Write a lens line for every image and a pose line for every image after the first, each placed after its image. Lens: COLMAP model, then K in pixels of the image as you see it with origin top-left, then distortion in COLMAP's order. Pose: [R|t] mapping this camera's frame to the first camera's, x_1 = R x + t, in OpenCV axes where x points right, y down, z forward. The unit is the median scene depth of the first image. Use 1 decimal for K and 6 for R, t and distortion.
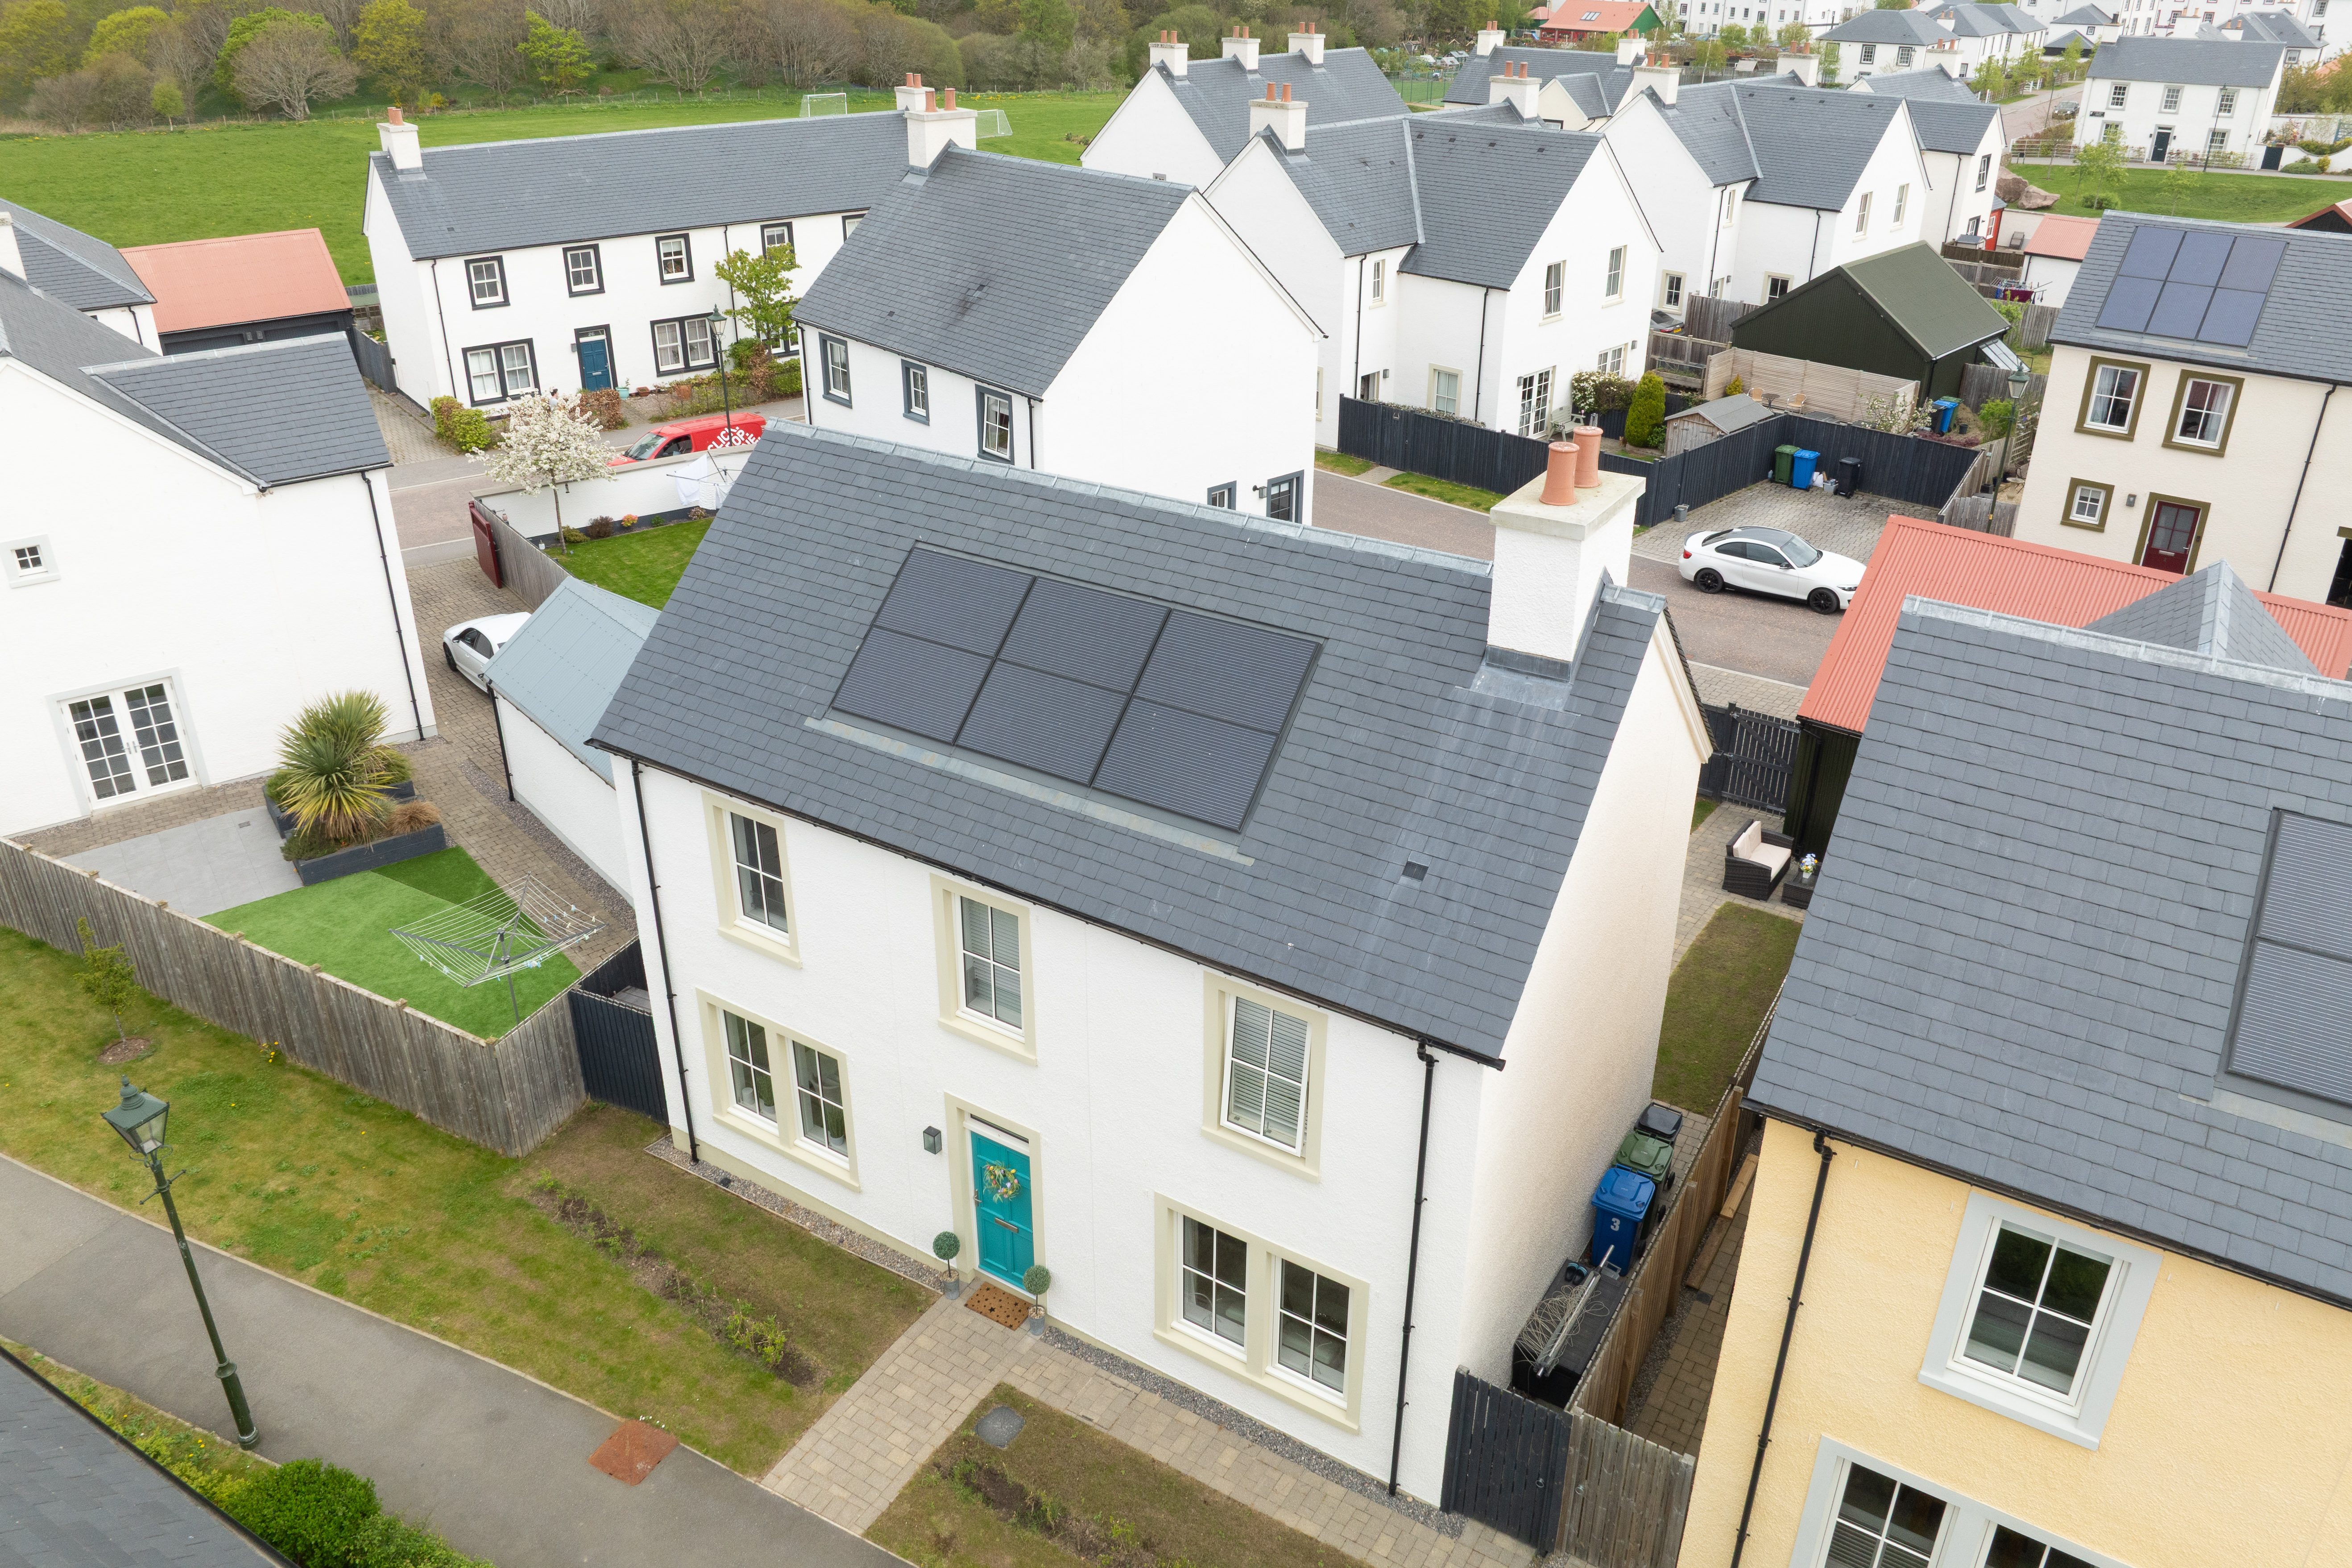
lens RADIAL K [[1668.4, 0, 1175.0], [0, 1668.4, 749.3], [0, 0, 1]] dist [-0.038913, 0.003113]
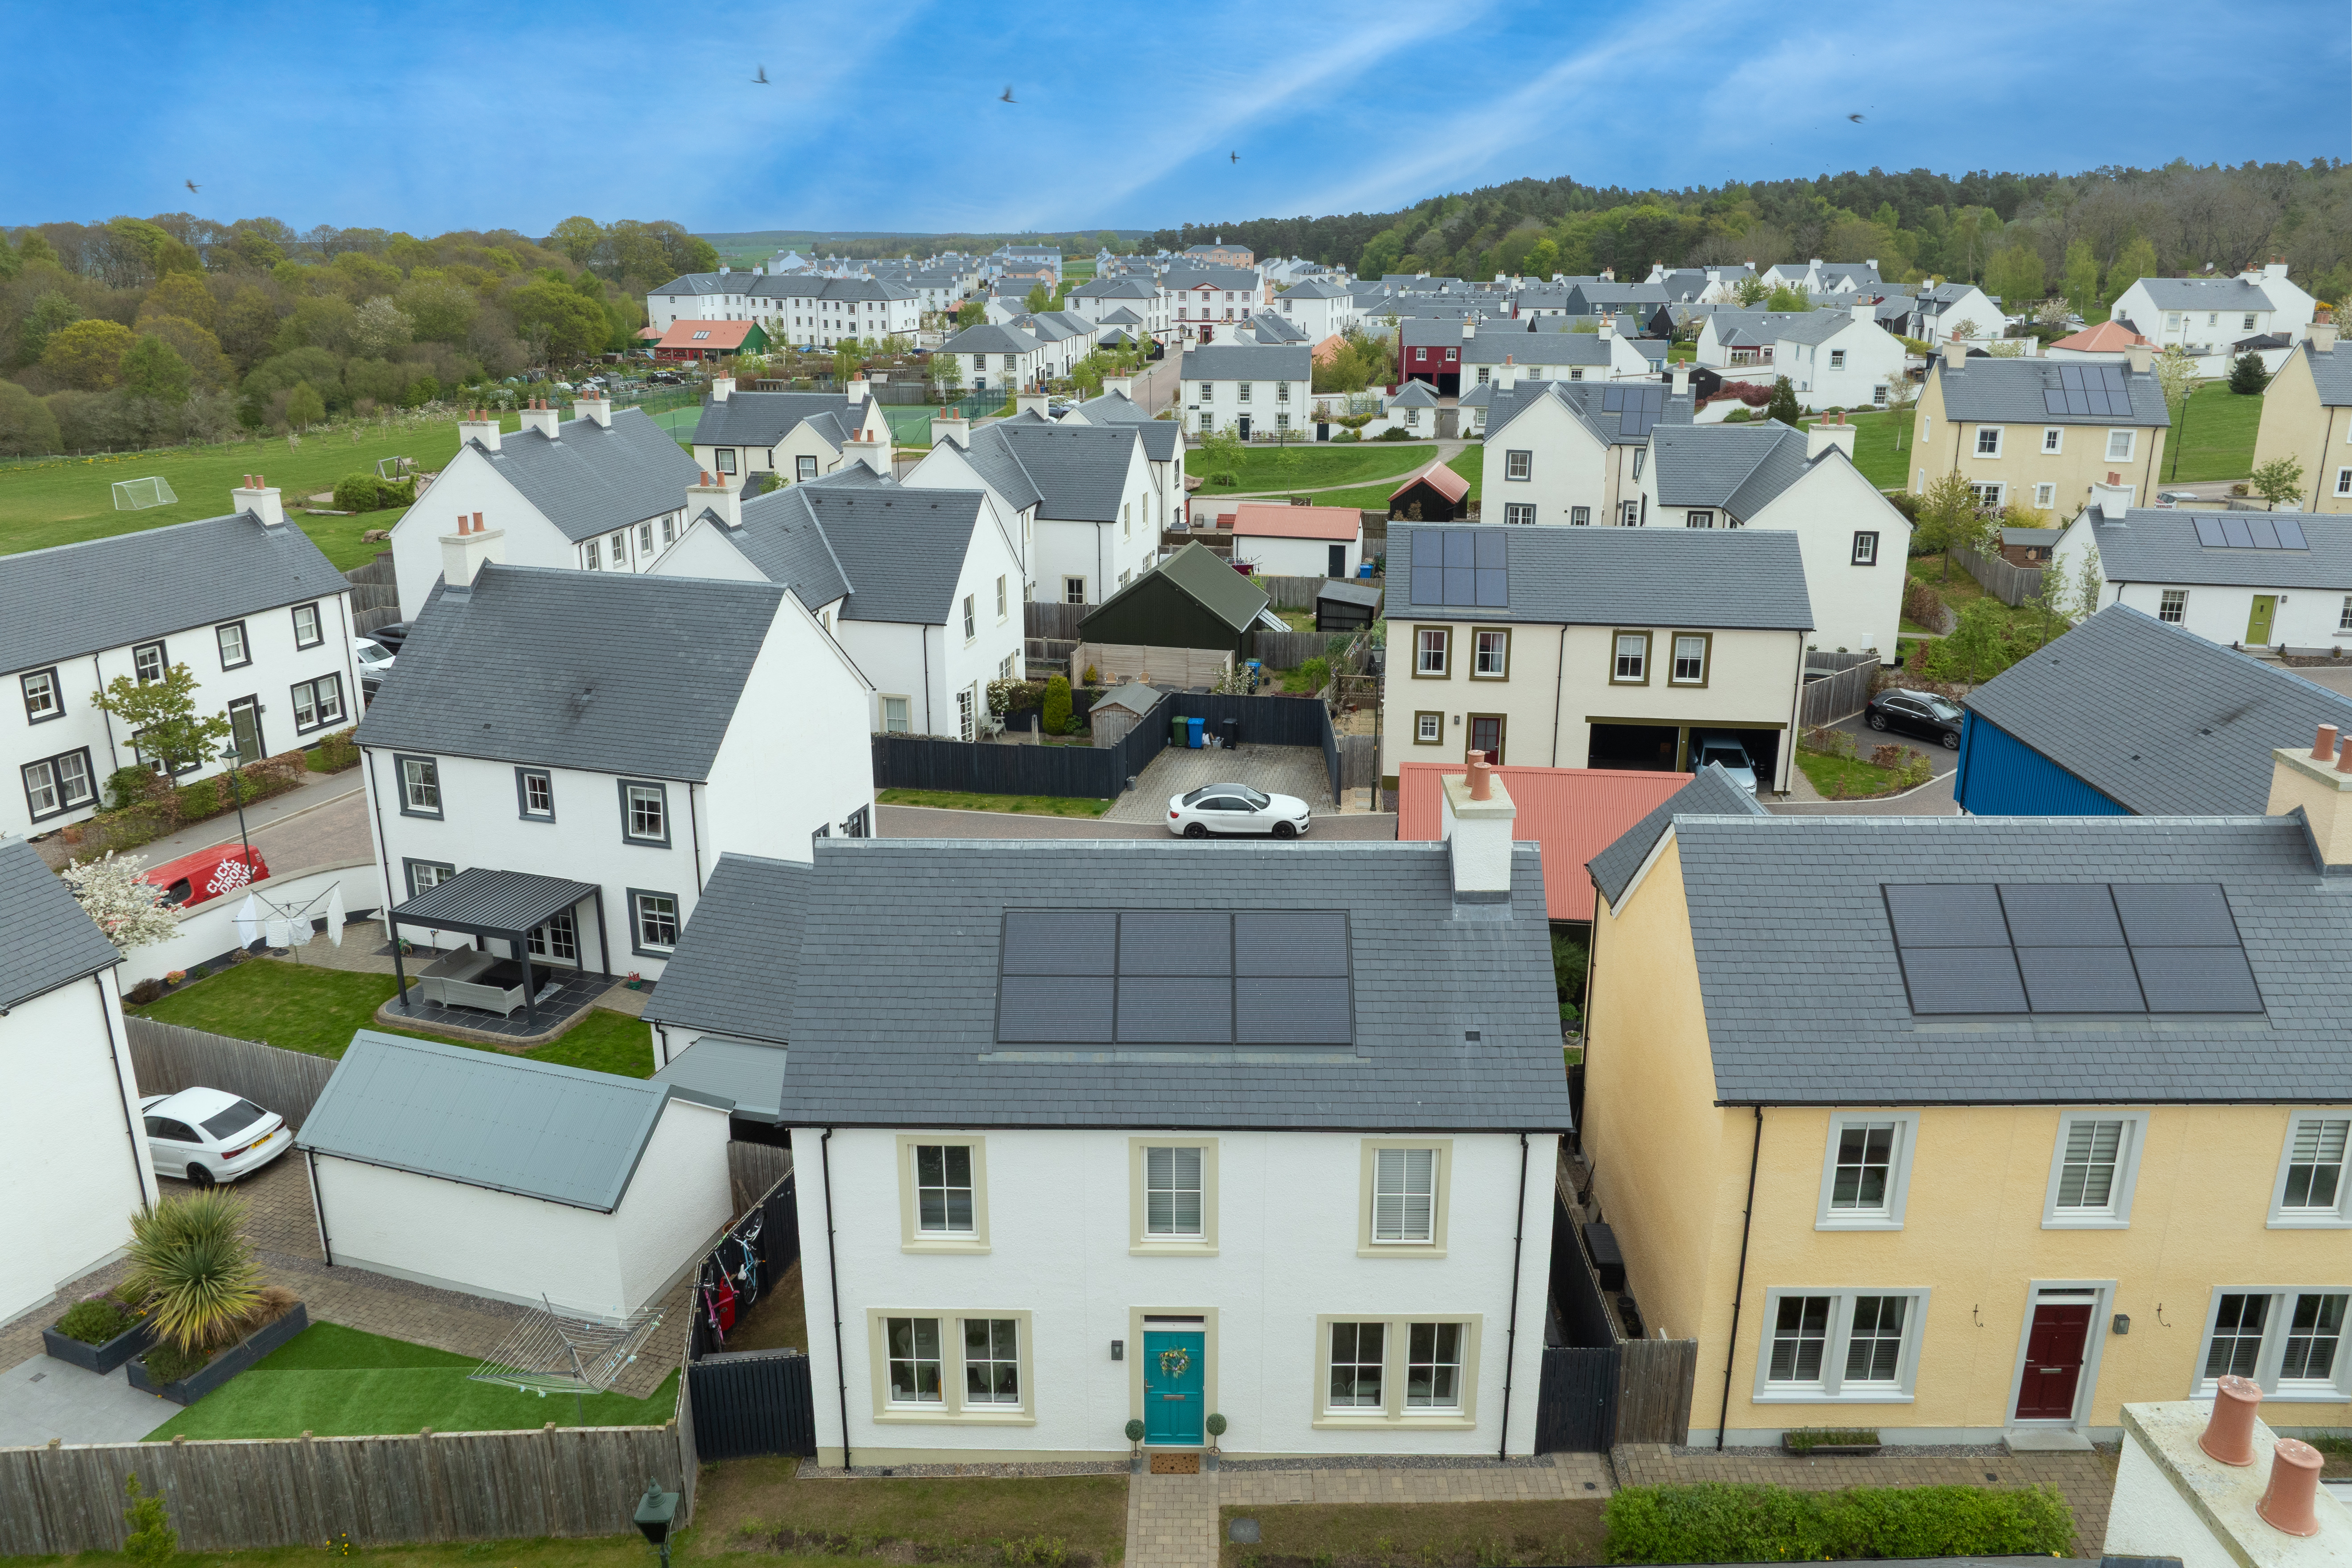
lens RADIAL K [[1726.6, 0, 1176.0], [0, 1726.6, 784.0], [0, 0, 1]] dist [-0.034608, -0.003461]
pose [[0.846221, -0.167117, 0.505947, -0.366355], [0.236522, 0.968678, -0.075634, -0.042545], [-0.477460, 0.183671, 0.859242, -0.137092]]
